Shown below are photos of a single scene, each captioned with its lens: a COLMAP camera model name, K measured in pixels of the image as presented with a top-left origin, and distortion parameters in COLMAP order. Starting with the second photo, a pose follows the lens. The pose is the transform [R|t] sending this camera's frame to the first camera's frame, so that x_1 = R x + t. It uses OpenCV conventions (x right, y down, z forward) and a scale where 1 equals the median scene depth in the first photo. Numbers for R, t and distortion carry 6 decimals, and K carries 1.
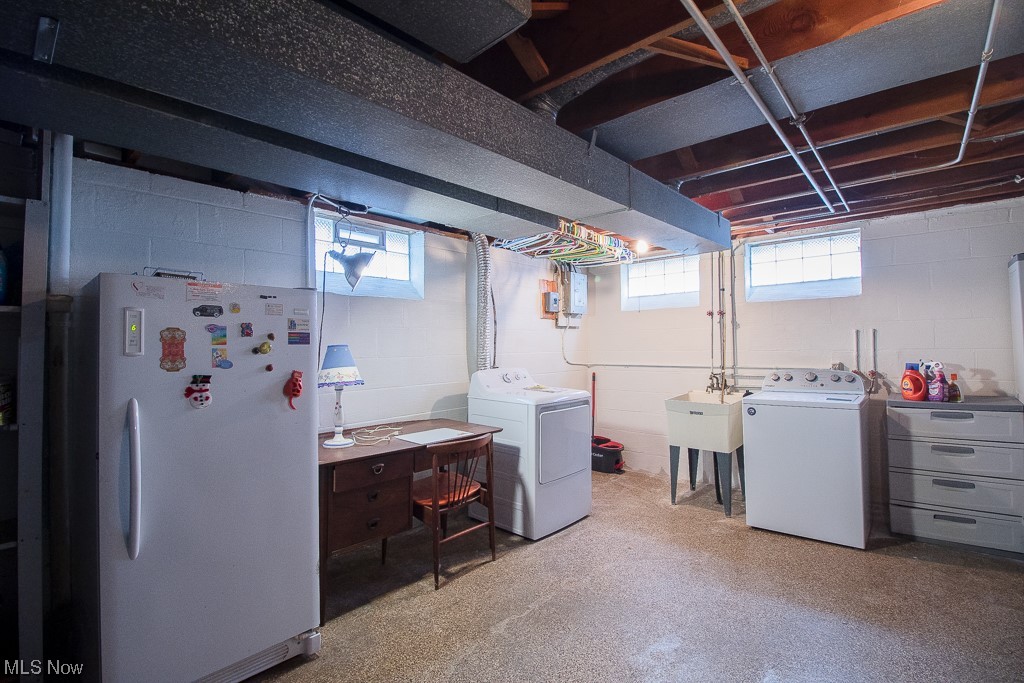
lens RADIAL K [[470.7, 0, 515.9], [0, 470.7, 338.0], [0, 0, 1]] dist [0.002525, -0.015080]
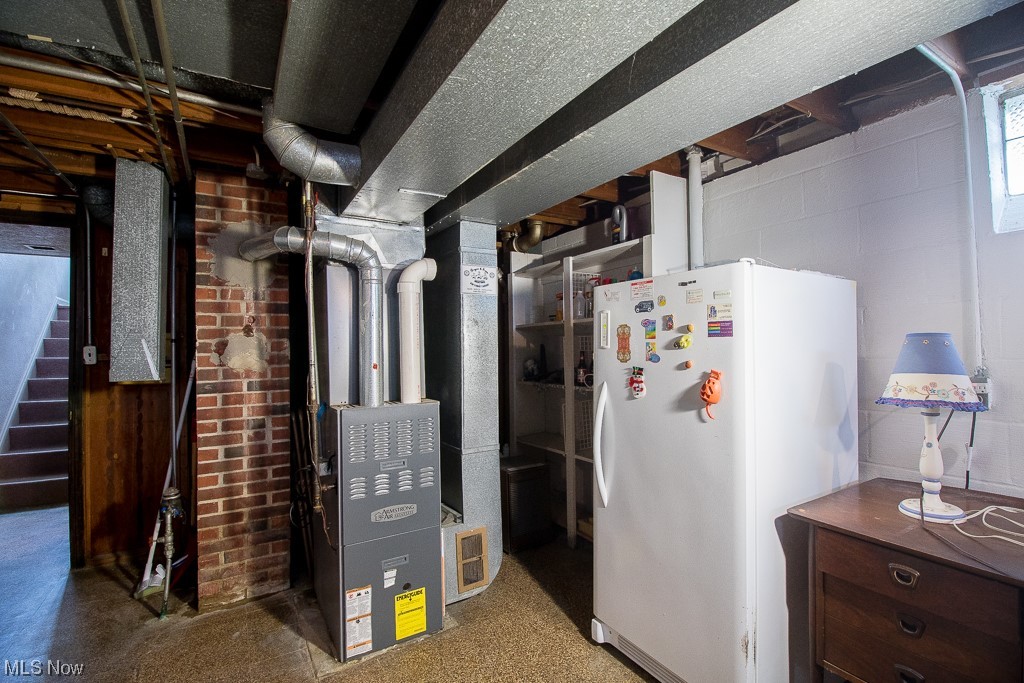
lens RADIAL K [[470.7, 0, 515.9], [0, 470.7, 338.0], [0, 0, 1]] dist [0.002525, -0.015080]
pose [[-0.303979, -0.001248, -0.952678, 0.432778], [0.036095, 0.999266, -0.012826, 0.015395], [0.951995, -0.038286, -0.303711, 1.041224]]
